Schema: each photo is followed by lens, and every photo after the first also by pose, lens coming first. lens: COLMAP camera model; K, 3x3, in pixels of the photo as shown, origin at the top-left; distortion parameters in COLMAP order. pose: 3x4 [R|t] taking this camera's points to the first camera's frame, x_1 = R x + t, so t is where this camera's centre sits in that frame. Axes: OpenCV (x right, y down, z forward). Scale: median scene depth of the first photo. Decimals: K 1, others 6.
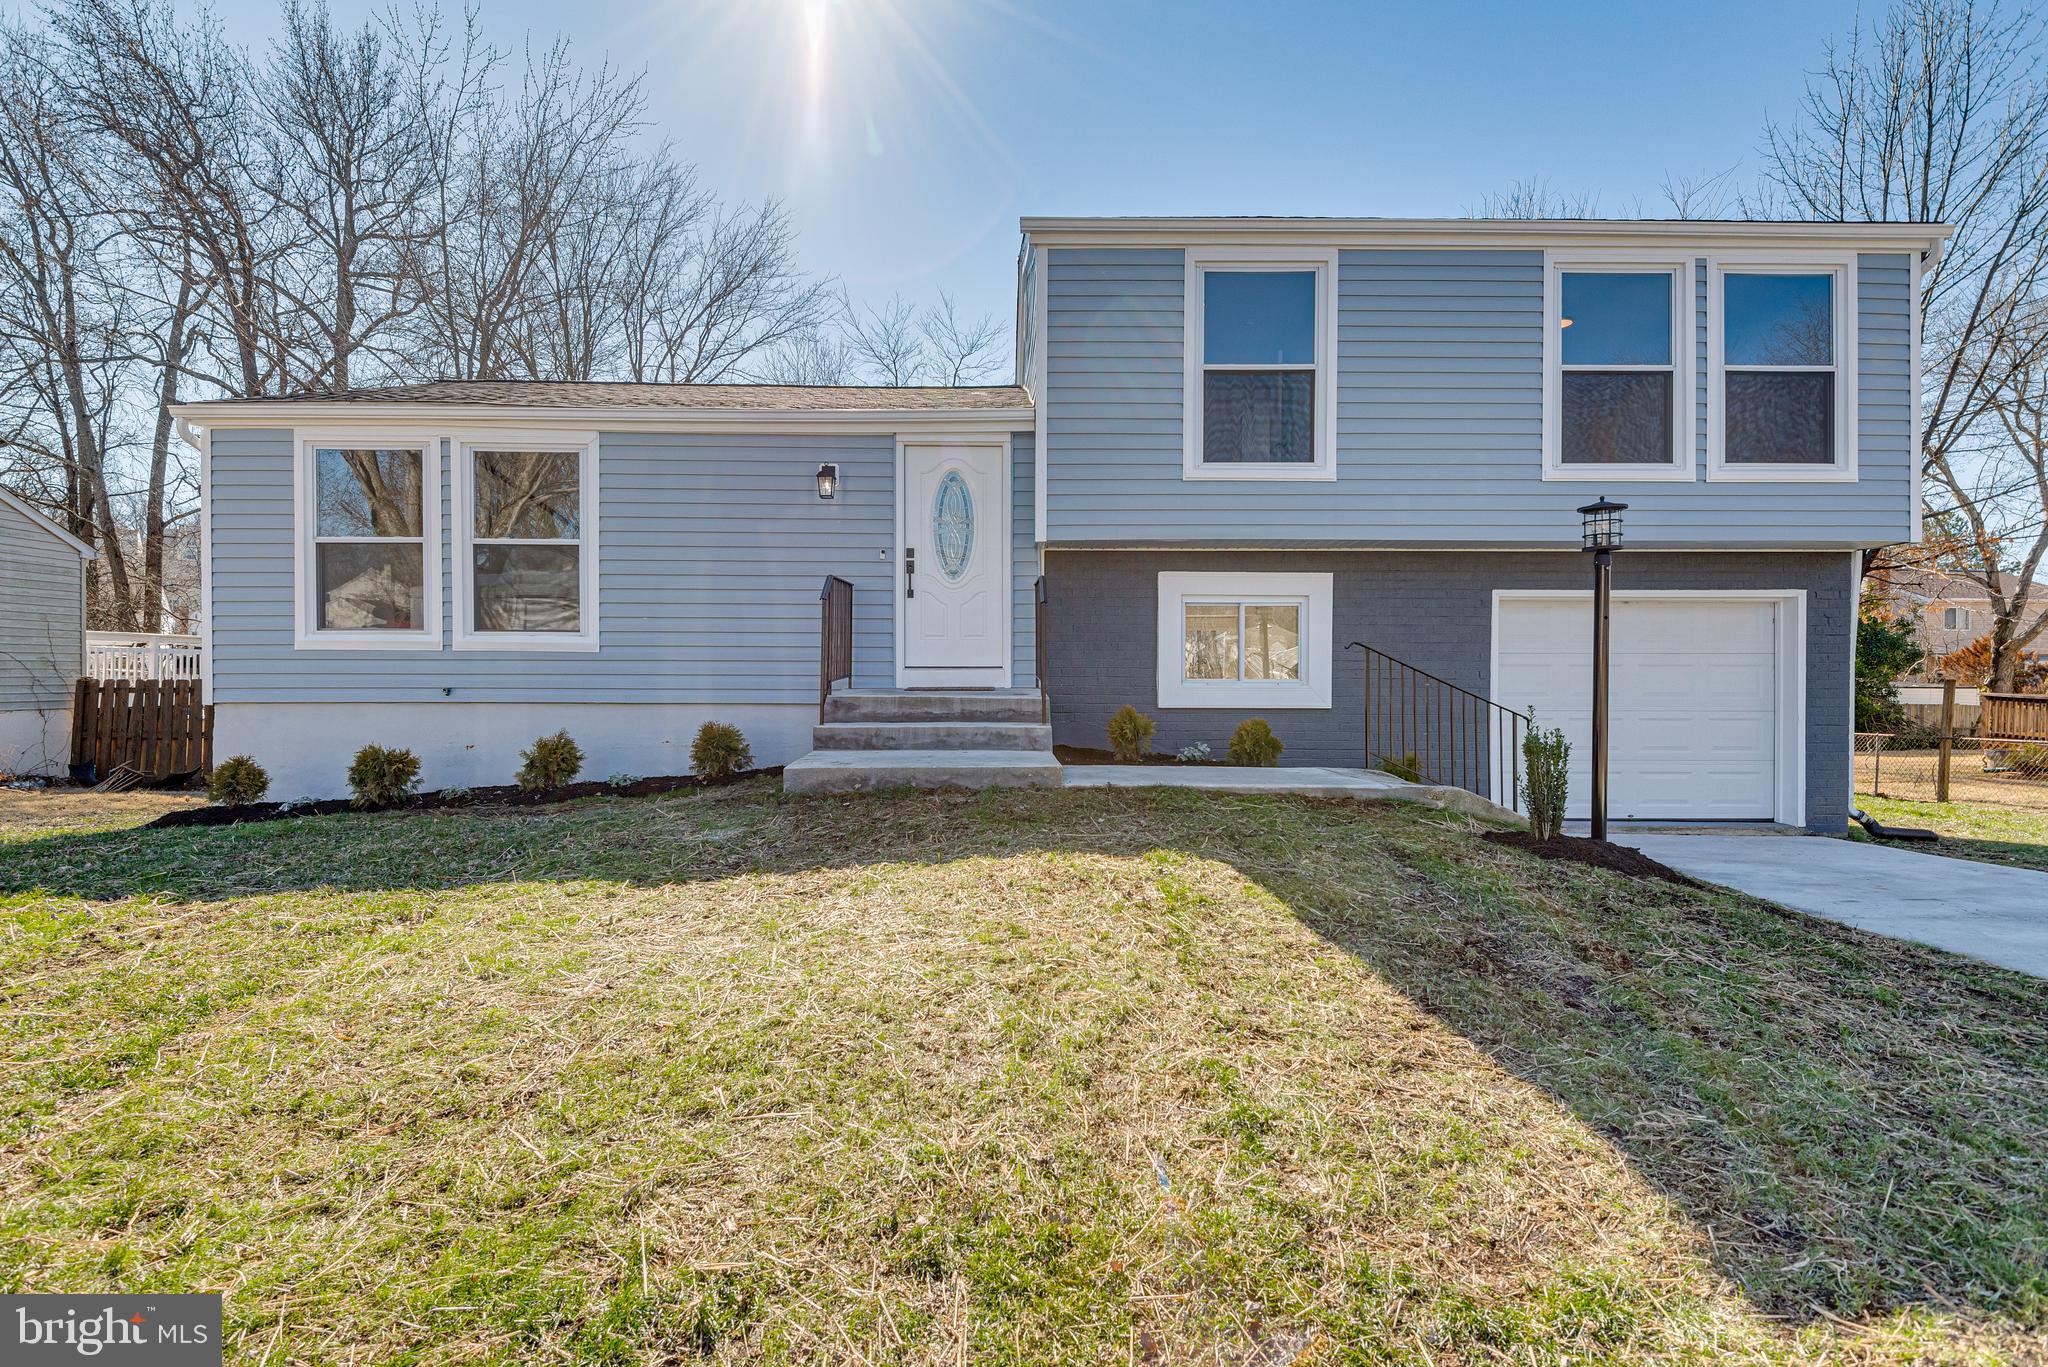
lens RADIAL K [[1055.5, 0, 1024.6], [0, 1055.5, 682.9], [0, 0, 1]] dist [-0.001510, -0.000136]
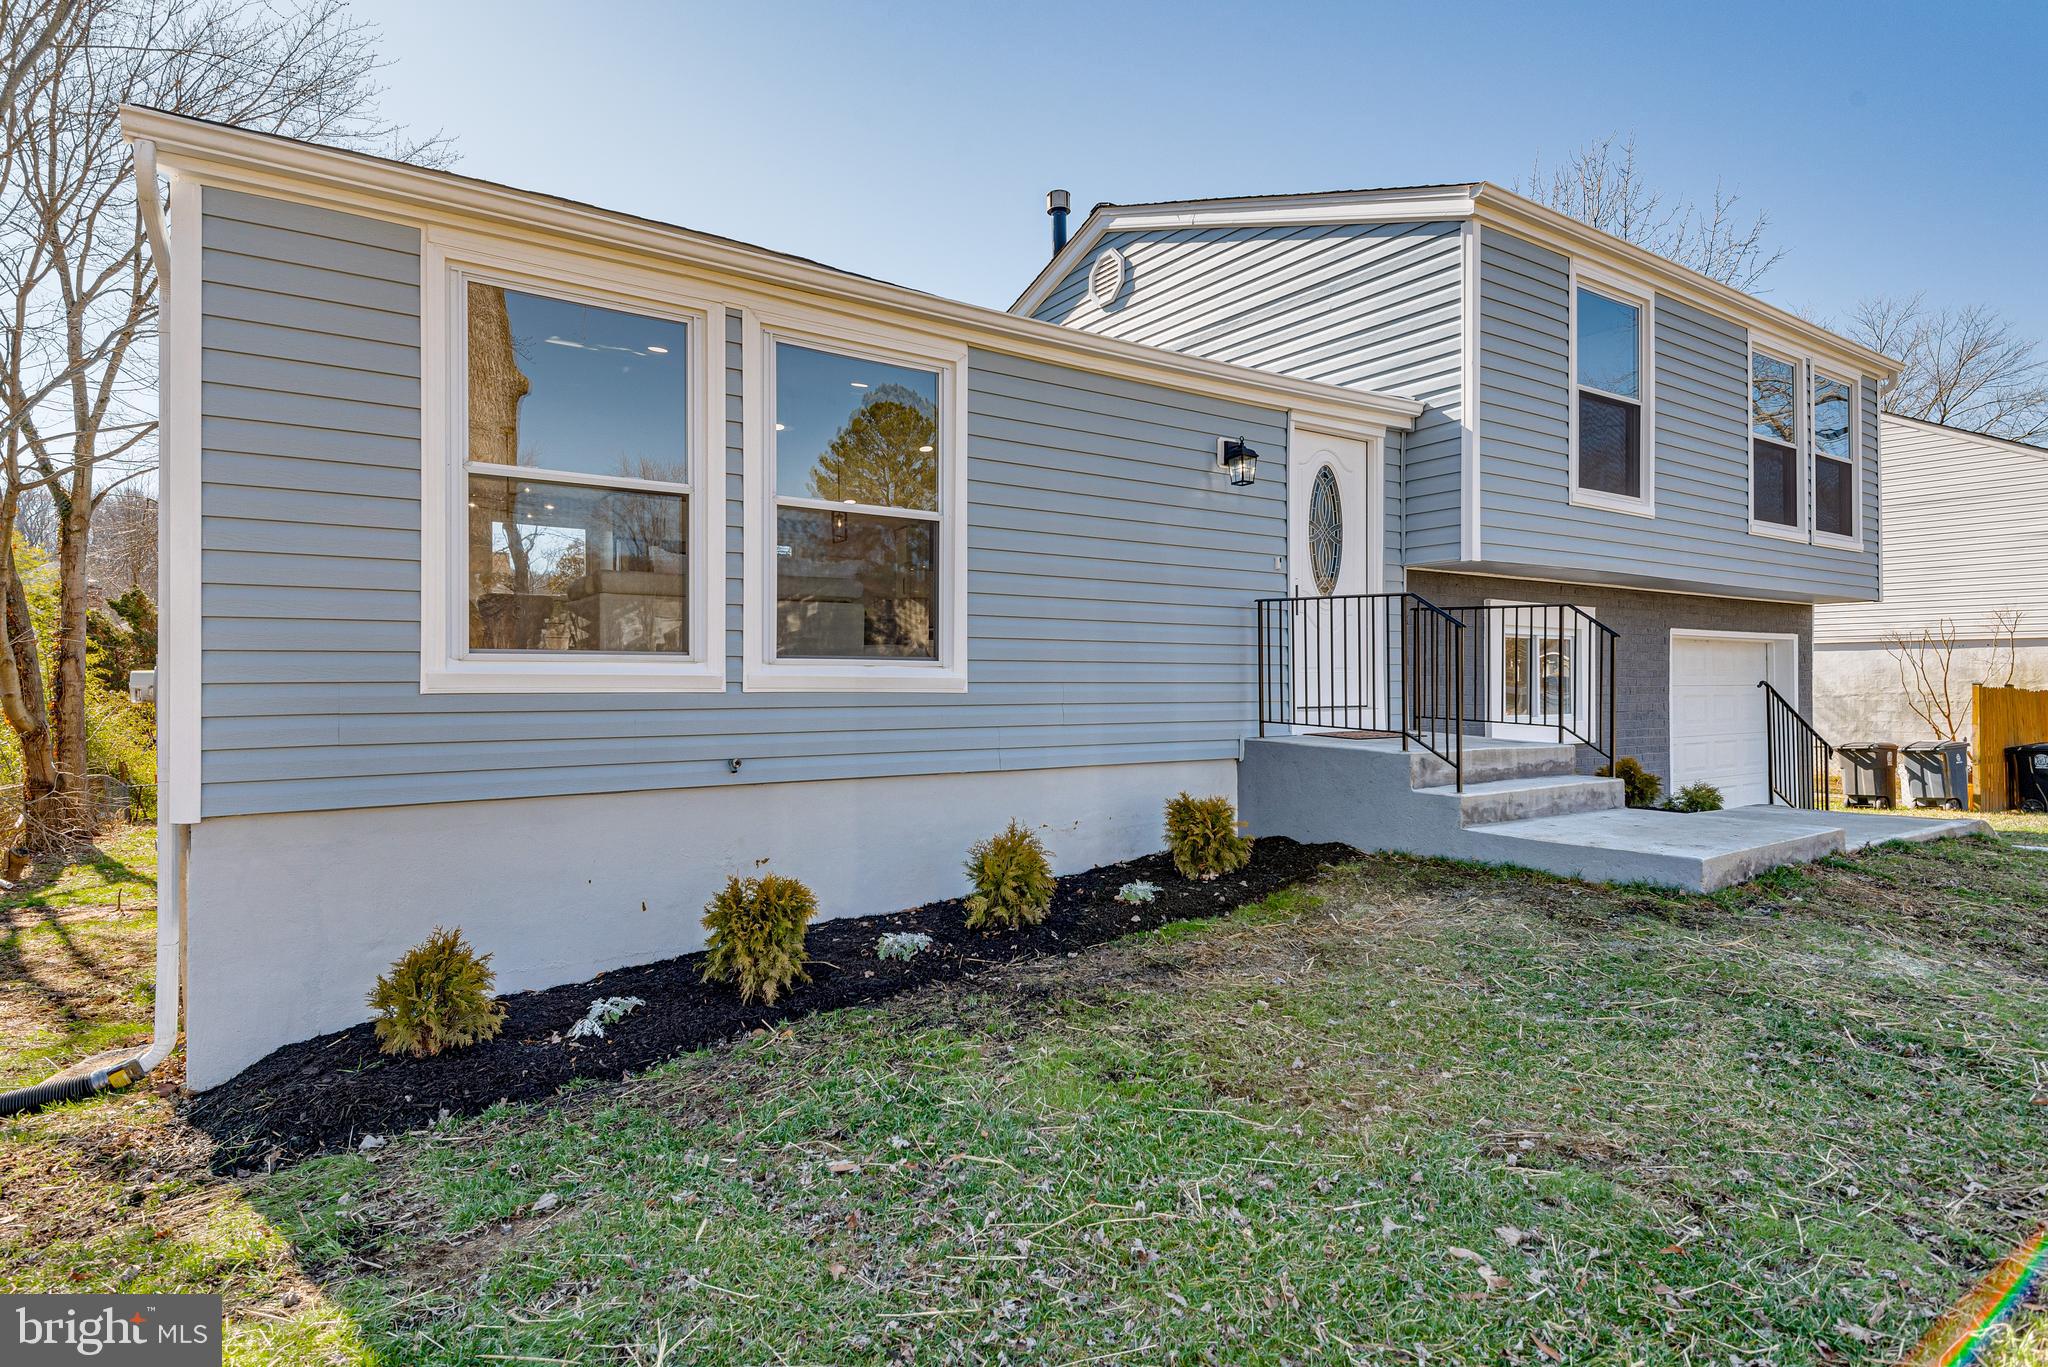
lens RADIAL K [[1107.5, 0, 1025.1], [0, 1107.5, 680.0], [0, 0, 1]] dist [0.000195, 0.000050]
pose [[0.827617, -0.001923, 0.561289, -0.747822], [0.005819, 0.999970, -0.005155, -0.033035], [-0.561263, 0.007533, 0.827603, 0.431528]]
